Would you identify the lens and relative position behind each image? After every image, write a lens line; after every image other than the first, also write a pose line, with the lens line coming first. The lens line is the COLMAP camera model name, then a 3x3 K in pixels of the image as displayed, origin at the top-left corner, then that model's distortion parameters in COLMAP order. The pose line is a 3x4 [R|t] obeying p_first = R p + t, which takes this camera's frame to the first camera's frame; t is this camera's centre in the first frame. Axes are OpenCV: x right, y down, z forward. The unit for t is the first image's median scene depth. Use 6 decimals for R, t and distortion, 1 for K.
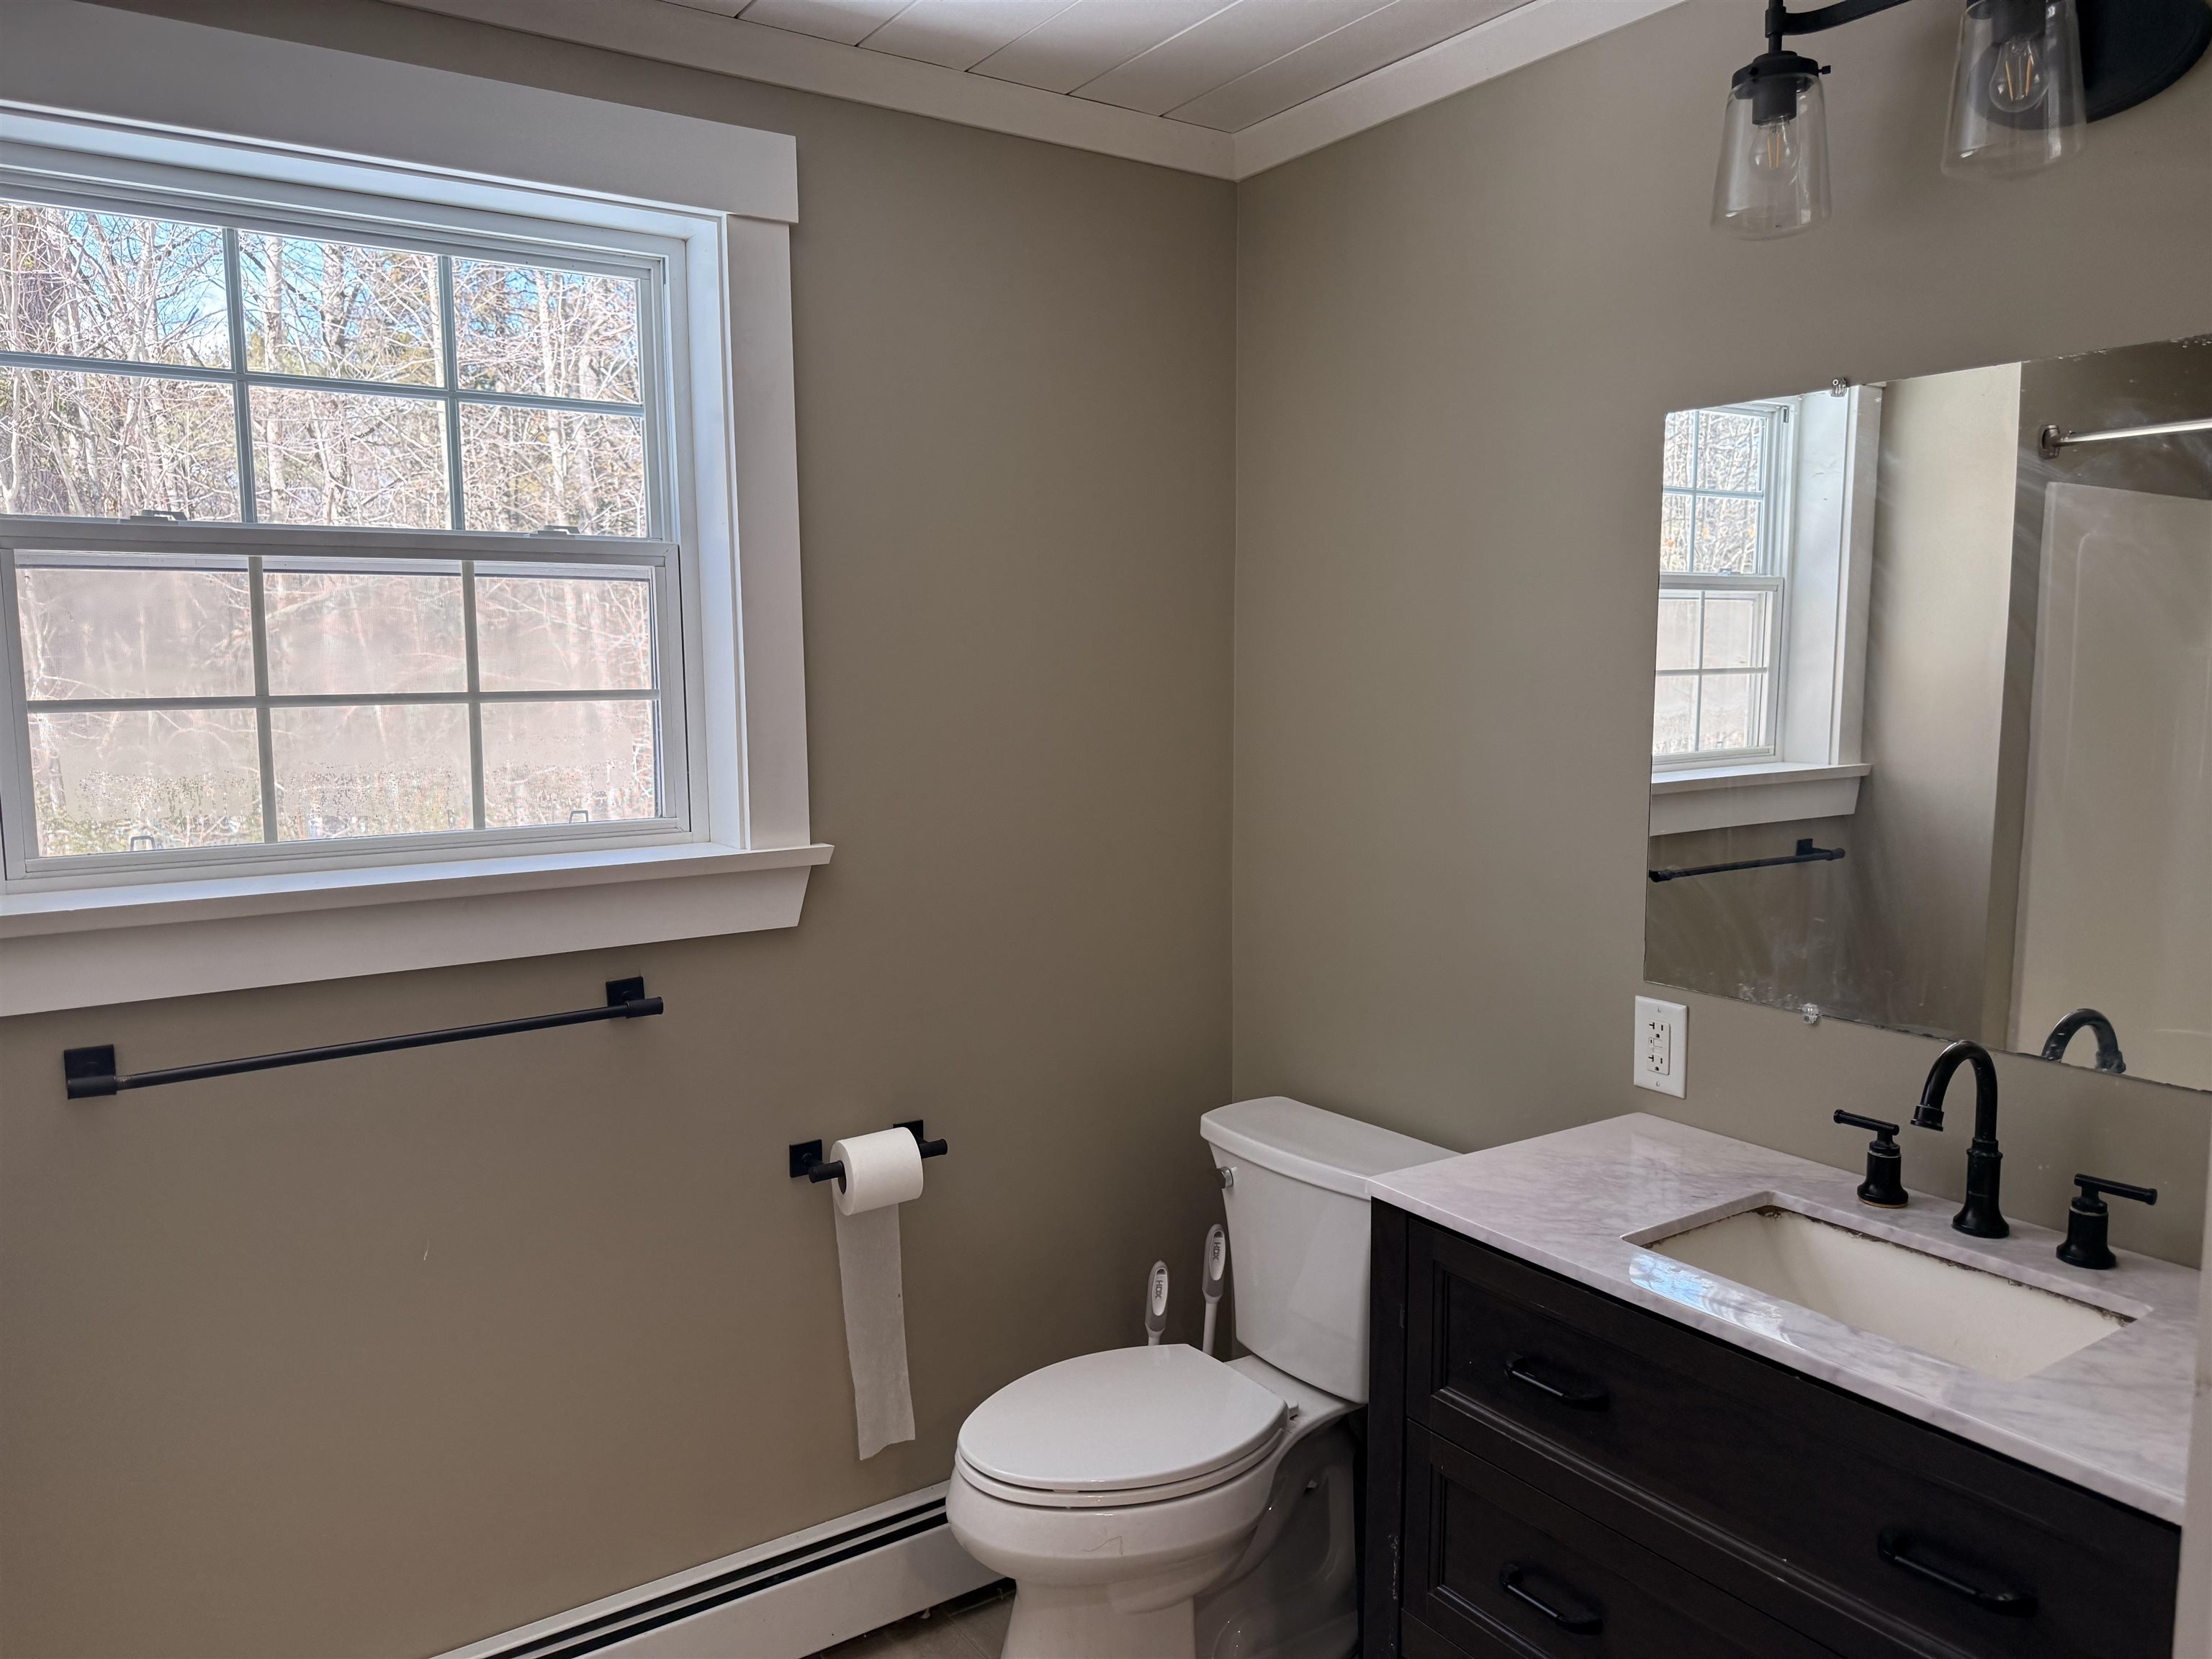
lens RADIAL K [[1593.1, 0, 1106.0], [0, 1593.1, 829.5], [0, 0, 1]] dist [0.081015, -0.139038]
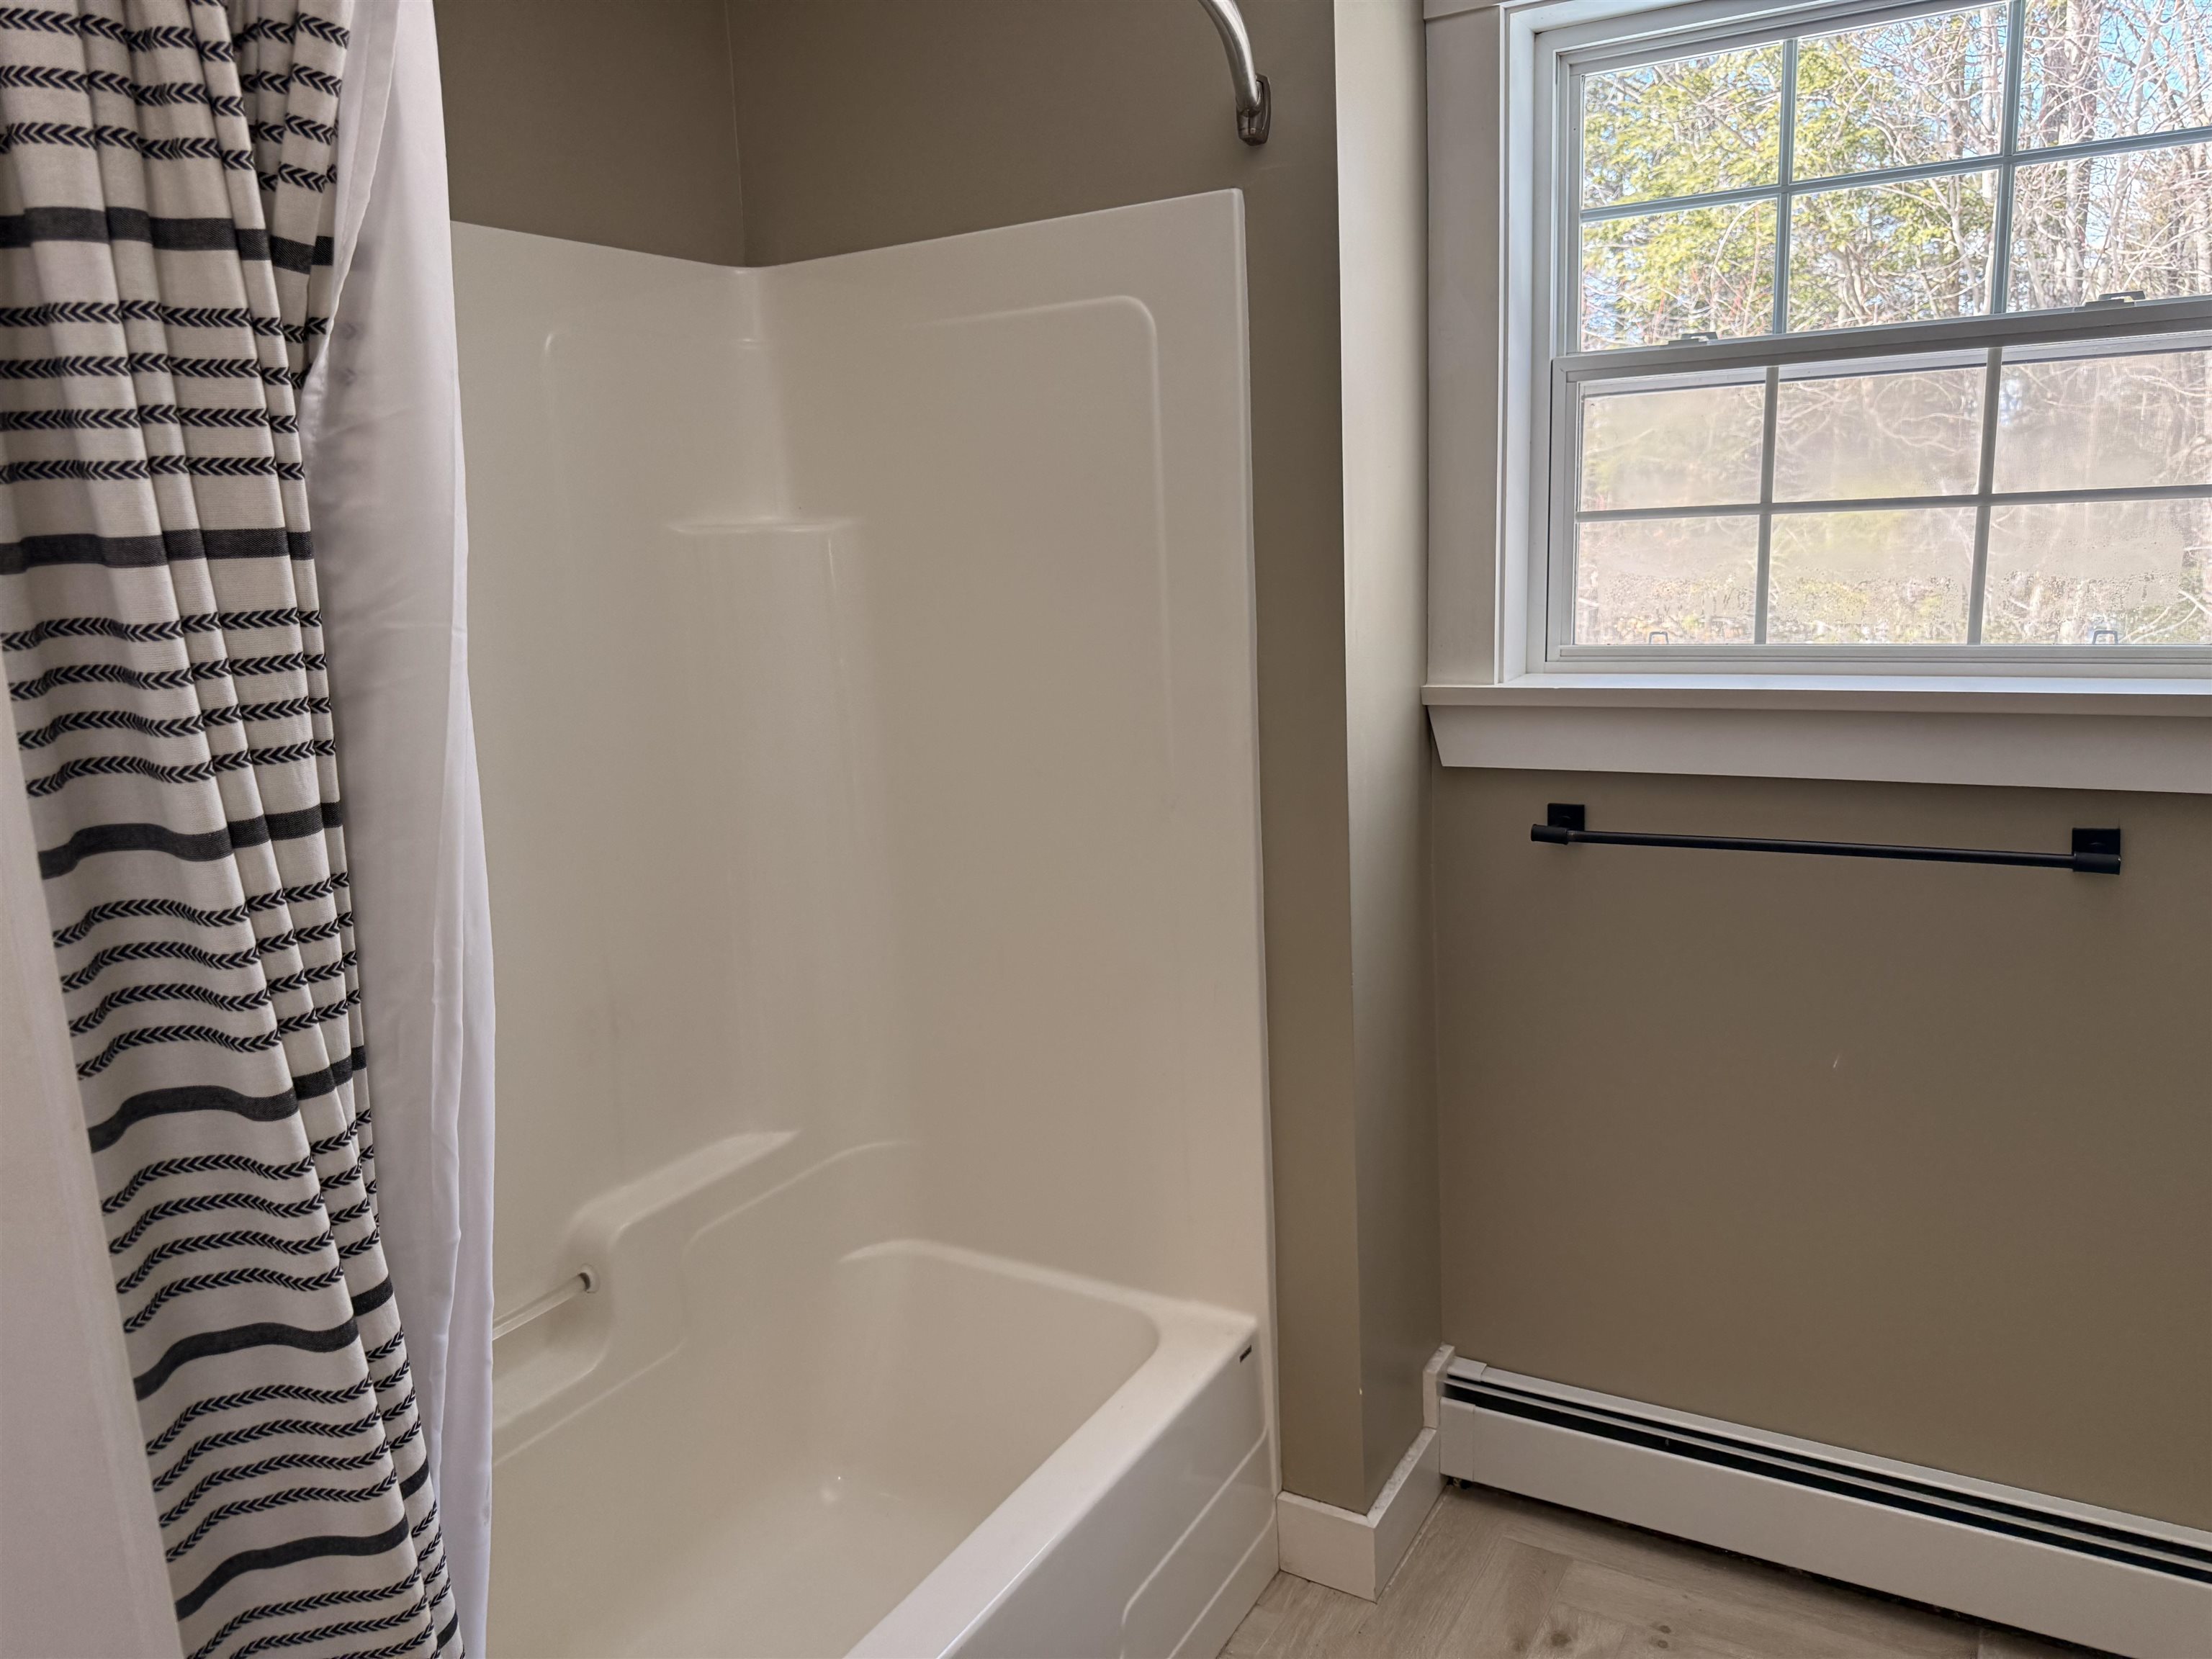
lens RADIAL K [[1535.9, 0, 1086.2], [0, 1535.9, 826.1], [0, 0, 1]] dist [0.083348, -0.123863]
pose [[0.431358, 0.169876, -0.886043, 0.223108], [-0.051635, 0.985151, 0.163739, -0.018439], [0.900702, -0.024879, 0.433724, 0.152060]]
